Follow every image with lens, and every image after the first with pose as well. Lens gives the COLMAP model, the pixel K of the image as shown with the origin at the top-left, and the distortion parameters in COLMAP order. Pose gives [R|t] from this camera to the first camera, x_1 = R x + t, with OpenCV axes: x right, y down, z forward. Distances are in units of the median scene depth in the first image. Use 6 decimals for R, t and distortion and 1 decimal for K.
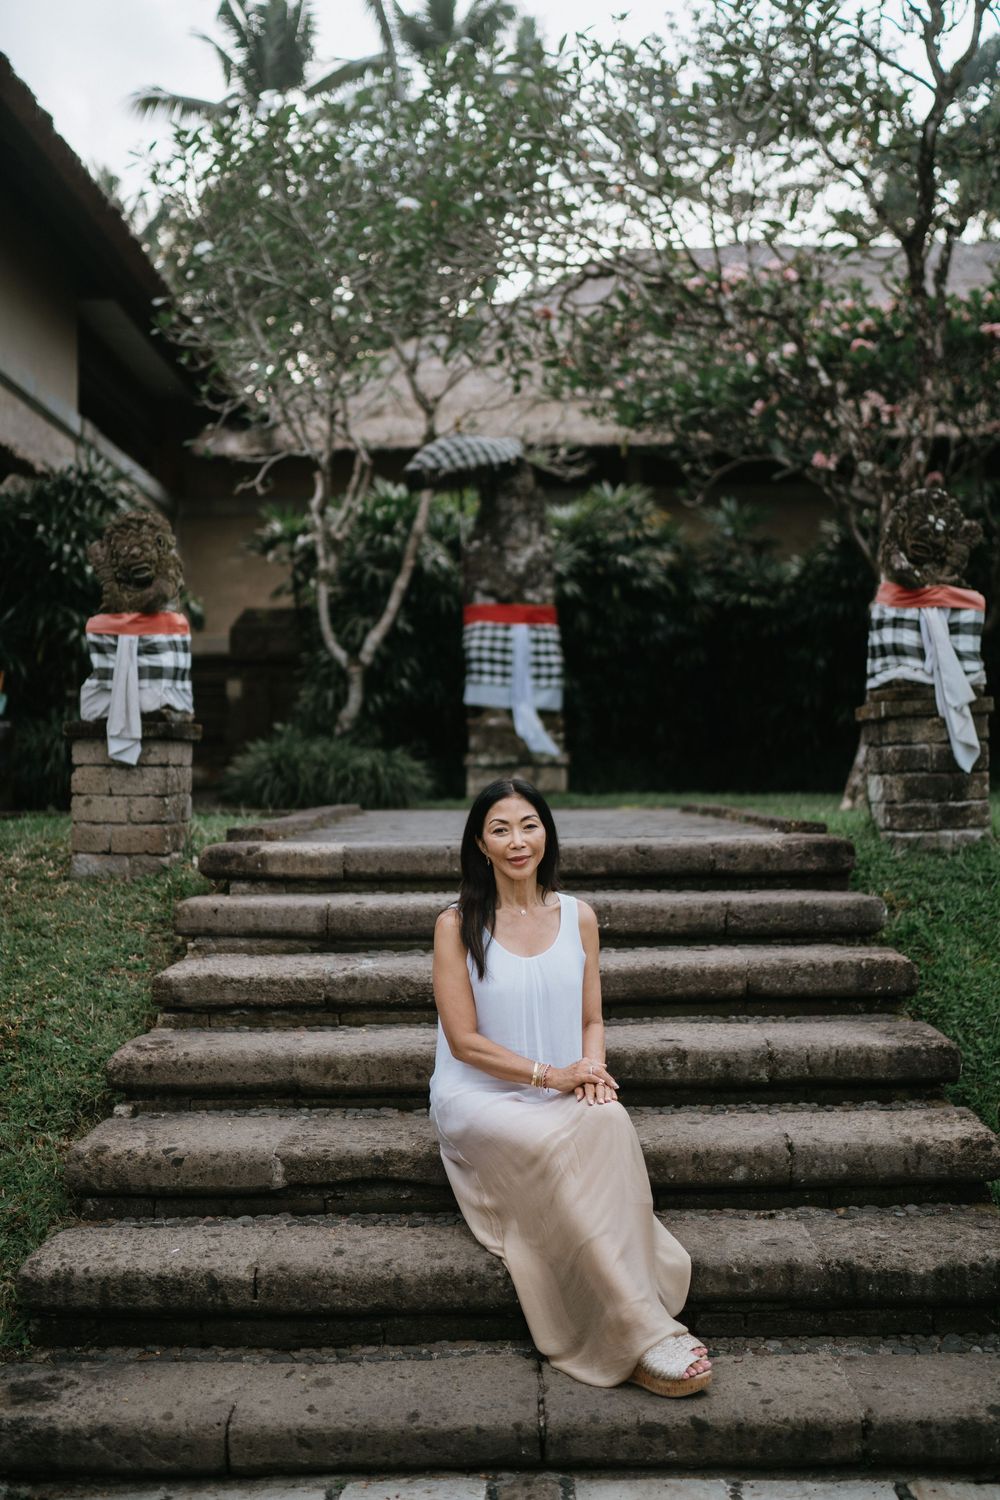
lens RADIAL K [[1461.4, 0, 500.0], [0, 1461.4, 750.0], [0, 0, 1]] dist [-0.129105, 0.237073]
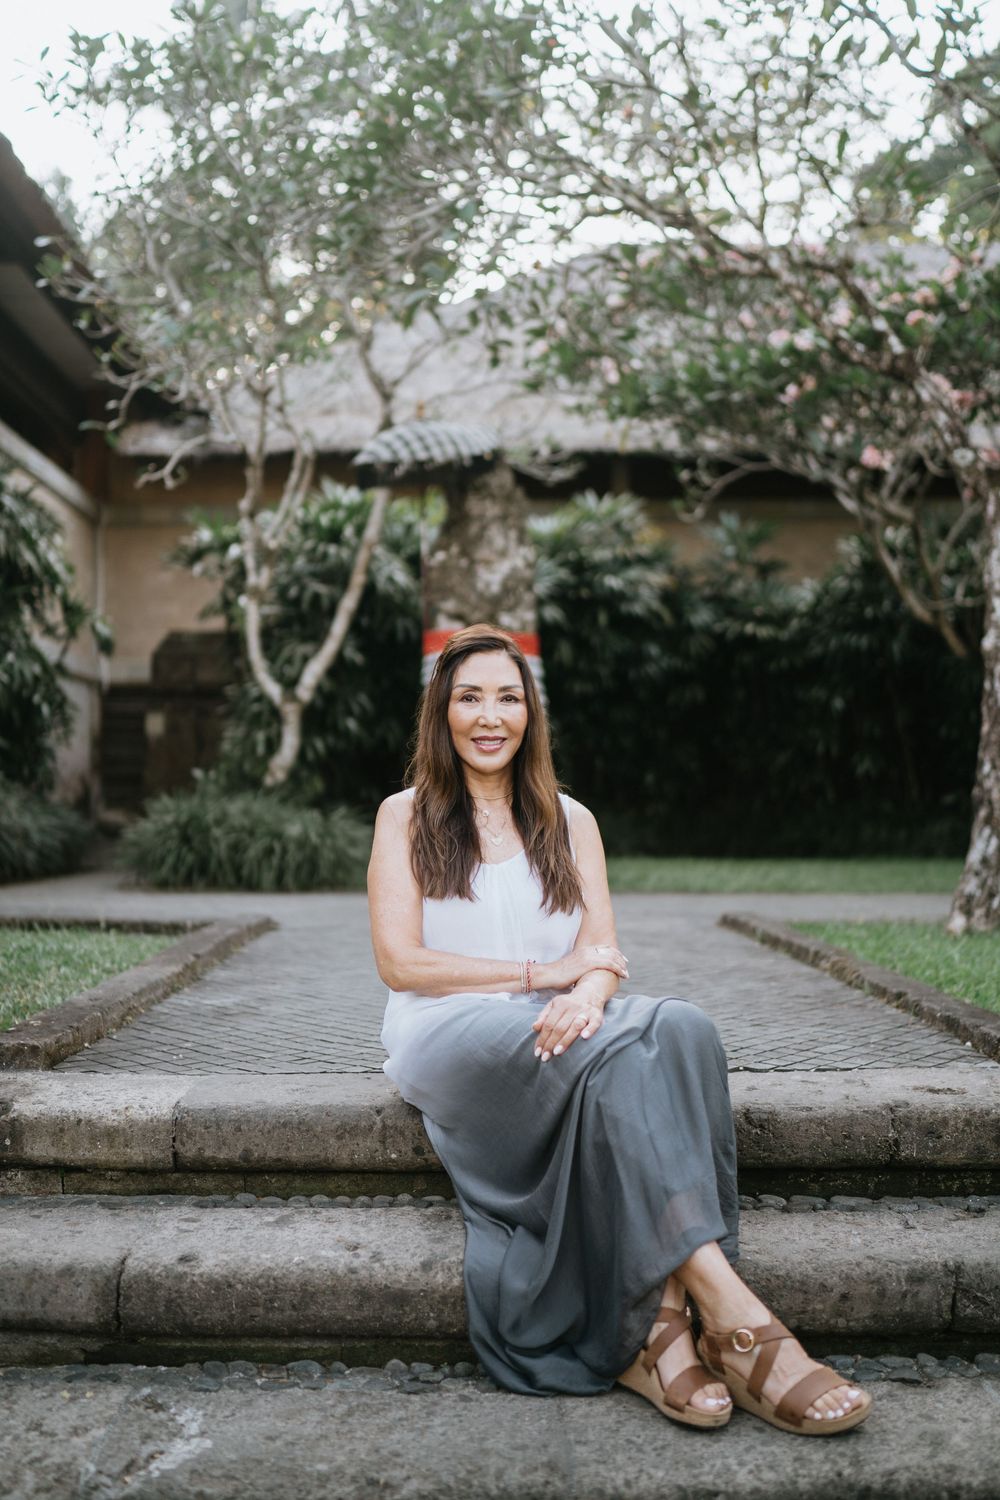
lens RADIAL K [[1461.4, 0, 500.0], [0, 1461.4, 750.0], [0, 0, 1]] dist [-0.129105, 0.237073]
pose [[0.999556, 0.013632, 0.026494, -0.002984], [-0.013176, 0.999764, -0.017299, -0.018440], [-0.026723, 0.016942, 0.999499, 0.175929]]
